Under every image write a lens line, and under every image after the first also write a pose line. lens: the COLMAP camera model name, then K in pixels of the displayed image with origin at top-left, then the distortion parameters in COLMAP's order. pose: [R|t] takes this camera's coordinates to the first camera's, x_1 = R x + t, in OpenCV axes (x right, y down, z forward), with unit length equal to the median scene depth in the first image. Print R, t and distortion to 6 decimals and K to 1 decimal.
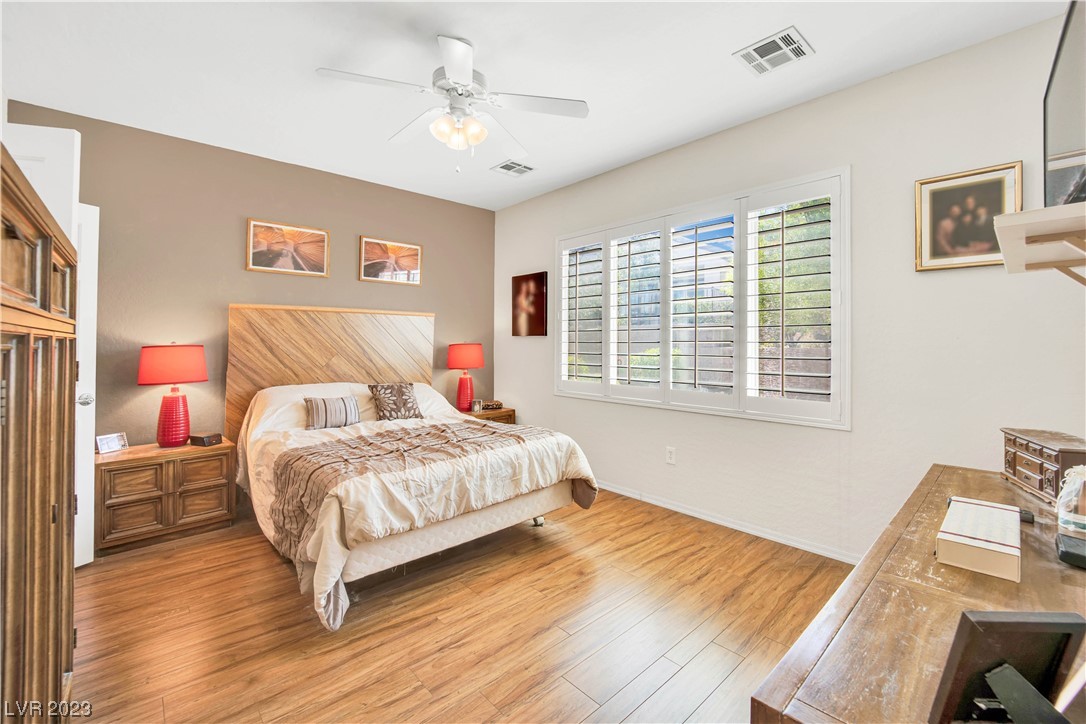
lens RADIAL K [[452.1, 0, 535.2], [0, 452.1, 338.4], [0, 0, 1]] dist [-0.003389, -0.006373]
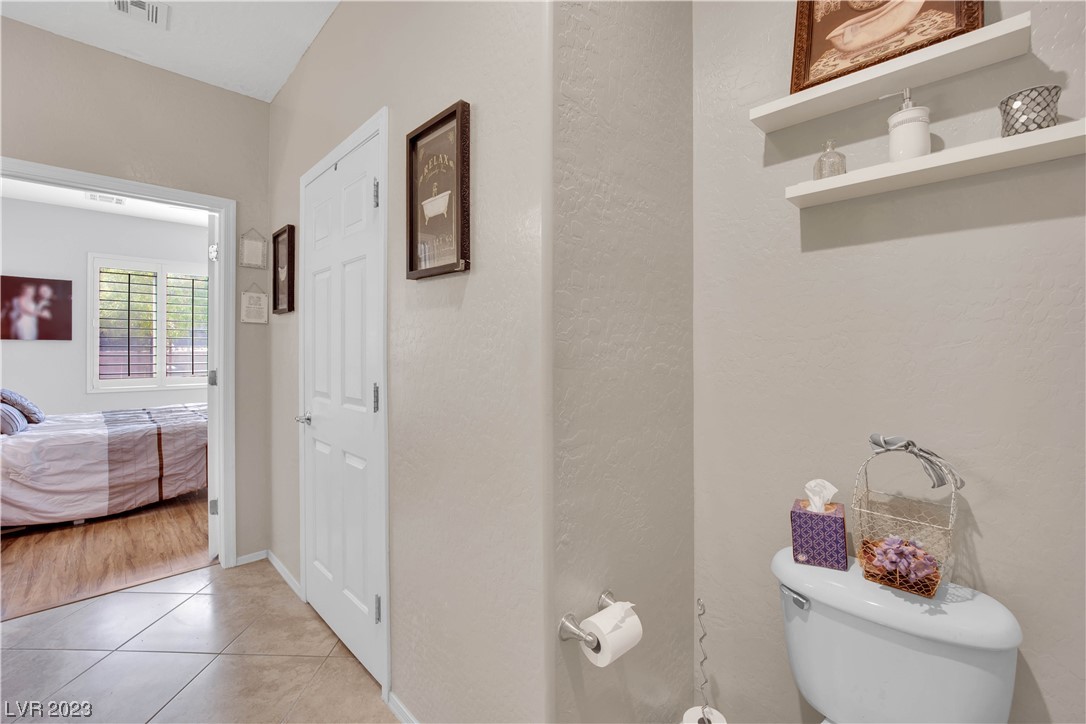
lens RADIAL K [[454.3, 0, 542.8], [0, 454.3, 347.3], [0, 0, 1]] dist [-0.000345, 0.000291]
pose [[-0.043405, 0.001527, 0.999056, -1.082582], [-0.009875, 0.999949, -0.001958, 0.001327], [-0.999009, -0.009951, -0.043387, -0.072096]]
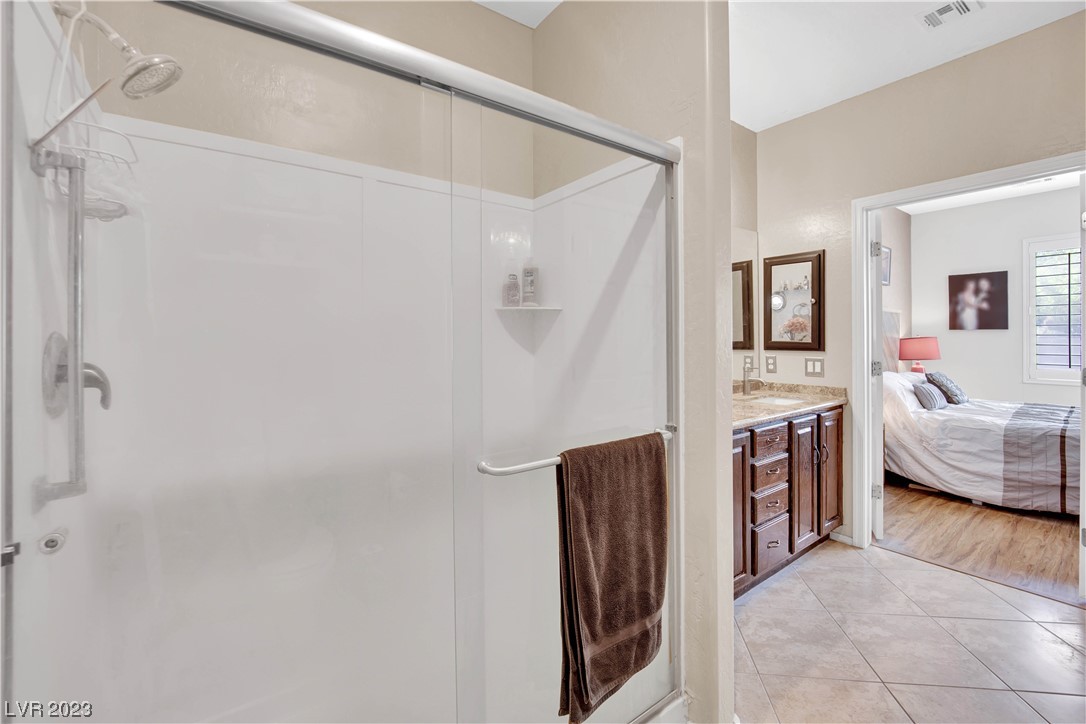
lens RADIAL K [[452.1, 0, 535.2], [0, 452.1, 338.4], [0, 0, 1]] dist [-0.003389, -0.006373]
pose [[0.995917, -0.008397, -0.089880, -1.001989], [0.009404, 0.999898, 0.010788, -0.006264], [0.089780, -0.011589, 0.995894, -0.180327]]
